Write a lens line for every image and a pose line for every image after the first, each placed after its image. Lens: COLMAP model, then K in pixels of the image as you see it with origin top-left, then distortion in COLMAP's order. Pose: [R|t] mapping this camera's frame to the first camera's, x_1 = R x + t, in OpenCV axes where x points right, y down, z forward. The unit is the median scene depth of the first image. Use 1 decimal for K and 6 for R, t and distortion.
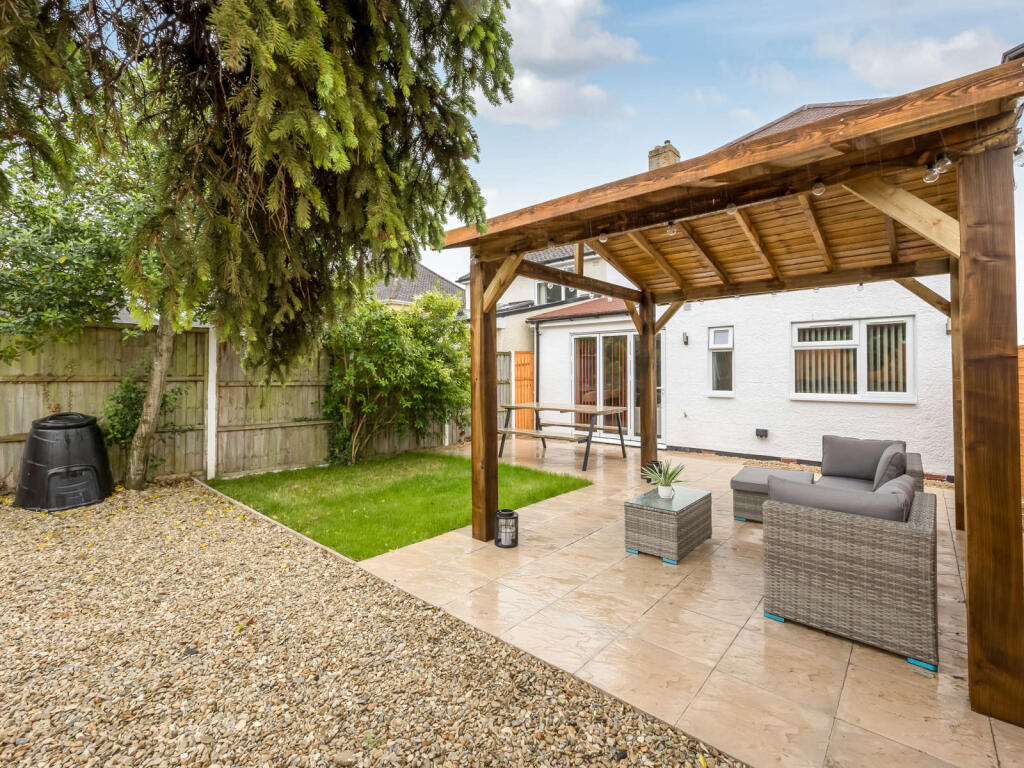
lens RADIAL K [[464.0, 0, 514.8], [0, 464.0, 379.3], [0, 0, 1]] dist [-0.000168, 0.000066]
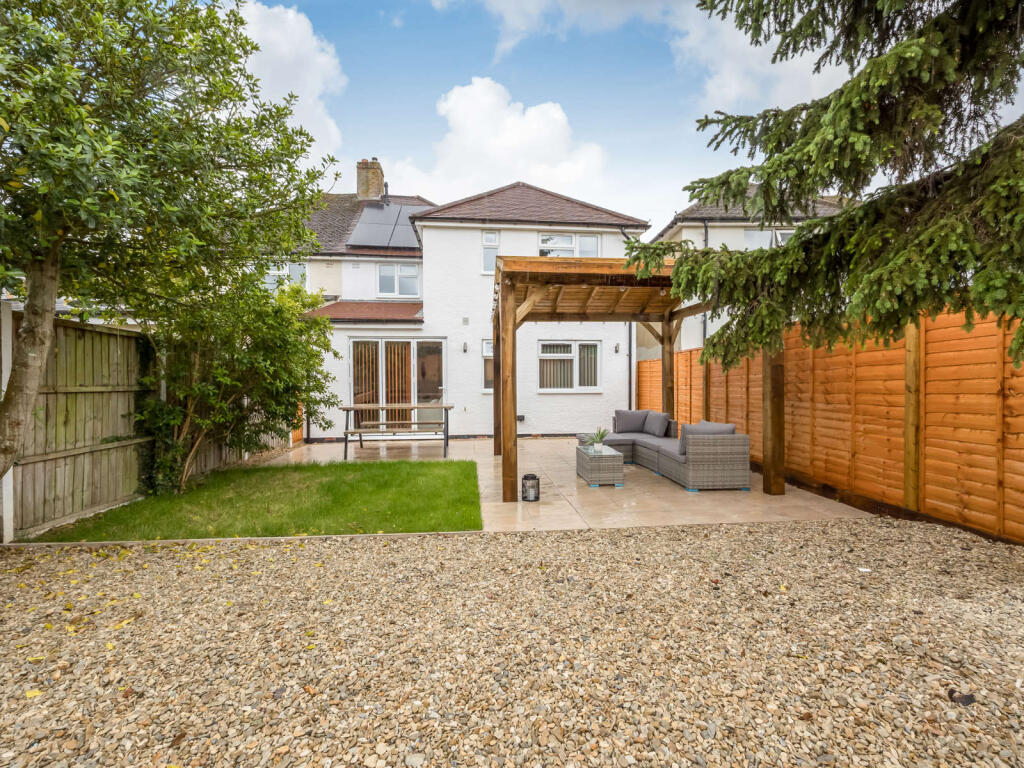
lens RADIAL K [[464.0, 0, 514.8], [0, 464.0, 379.3], [0, 0, 1]] dist [-0.000168, 0.000066]
pose [[0.690281, -0.007019, 0.723508, -0.549327], [0.015616, 0.999865, -0.005199, 0.007645], [-0.723373, 0.014887, 0.690297, 0.057260]]
